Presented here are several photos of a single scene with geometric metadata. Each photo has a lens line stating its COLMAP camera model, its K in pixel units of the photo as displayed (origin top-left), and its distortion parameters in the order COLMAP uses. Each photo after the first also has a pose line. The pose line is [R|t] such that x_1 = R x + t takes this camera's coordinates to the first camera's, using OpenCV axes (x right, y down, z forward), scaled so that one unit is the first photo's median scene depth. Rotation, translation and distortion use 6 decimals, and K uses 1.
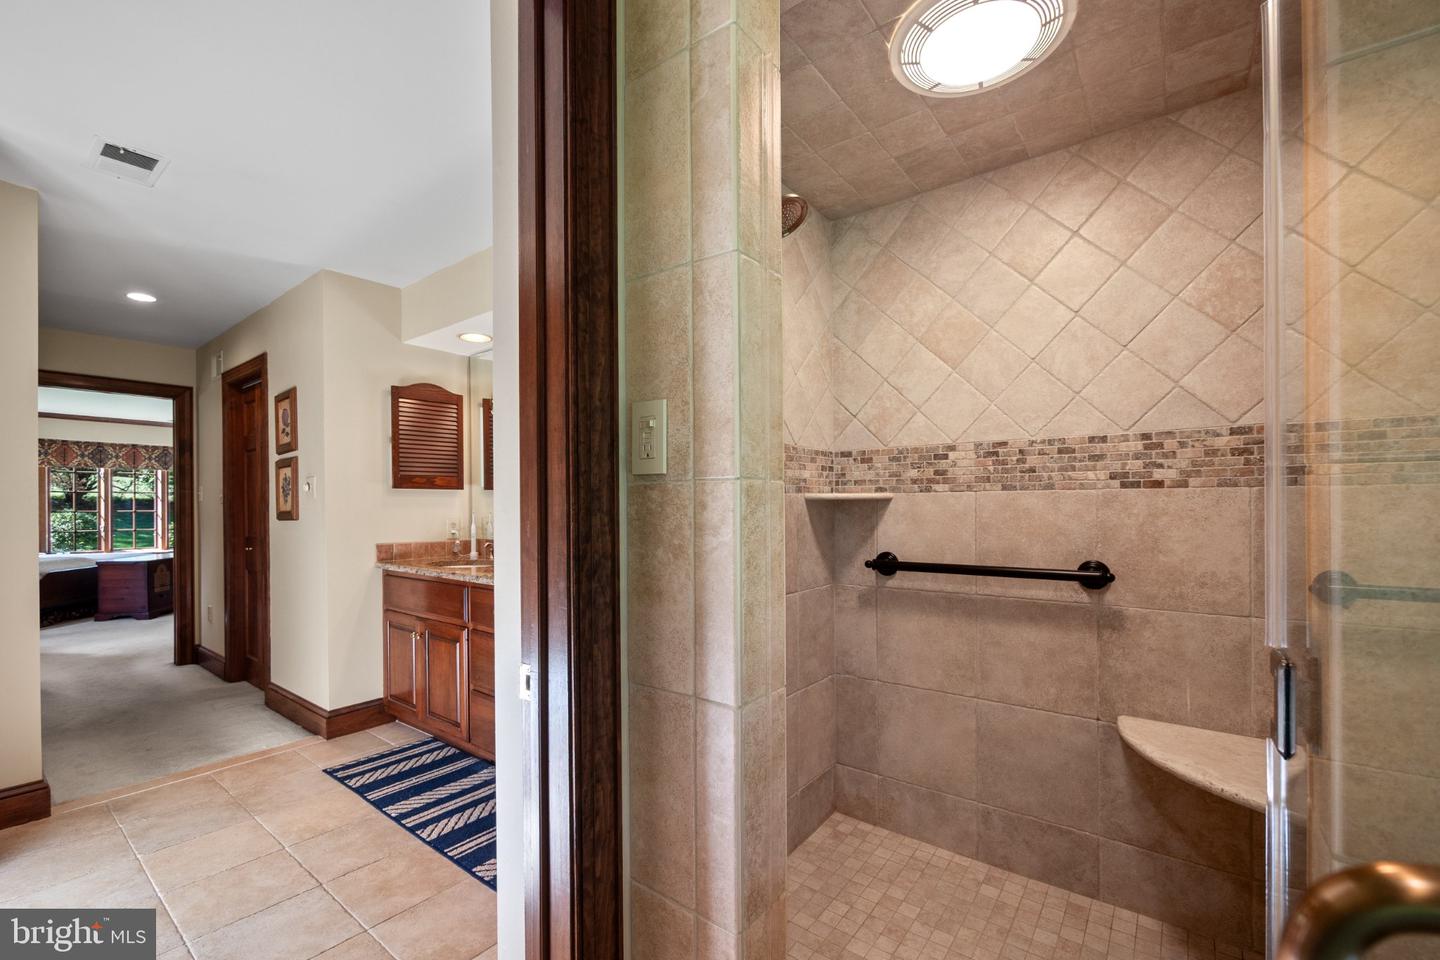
lens RADIAL K [[604.4, 0, 711.2], [0, 604.4, 507.6], [0, 0, 1]] dist [-0.003217, 0.000651]
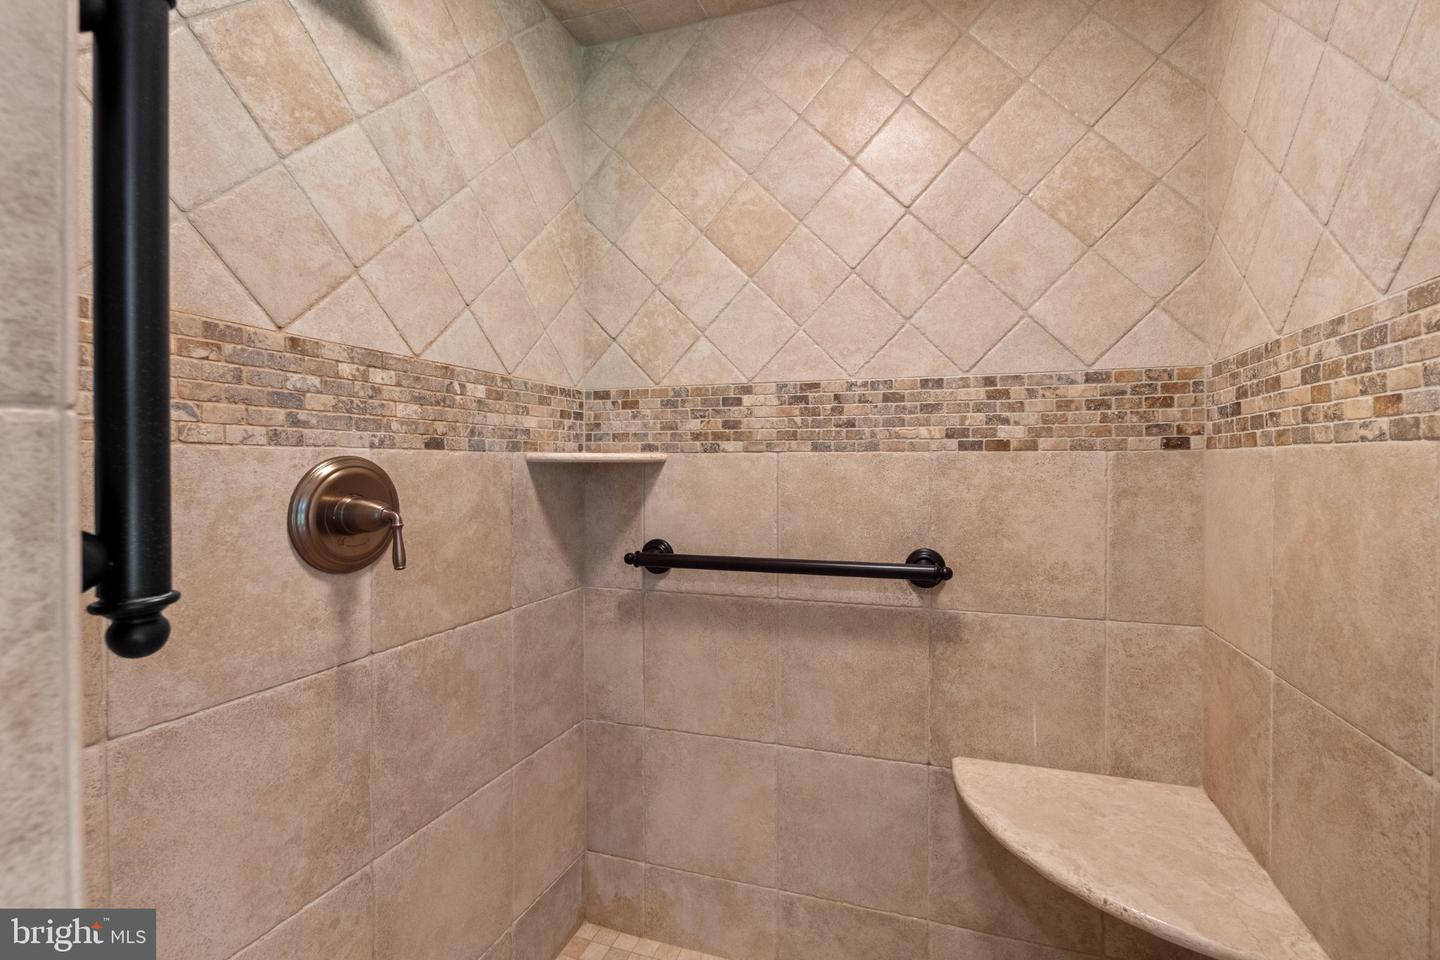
lens RADIAL K [[604.4, 0, 720.3], [0, 604.4, 472.3], [0, 0, 1]] dist [-0.003217, 0.000651]
pose [[0.959463, 0.002400, 0.281825, 0.177957], [-0.005528, 0.999932, 0.010303, -0.010546], [-0.281781, -0.011443, 0.959411, 0.348745]]
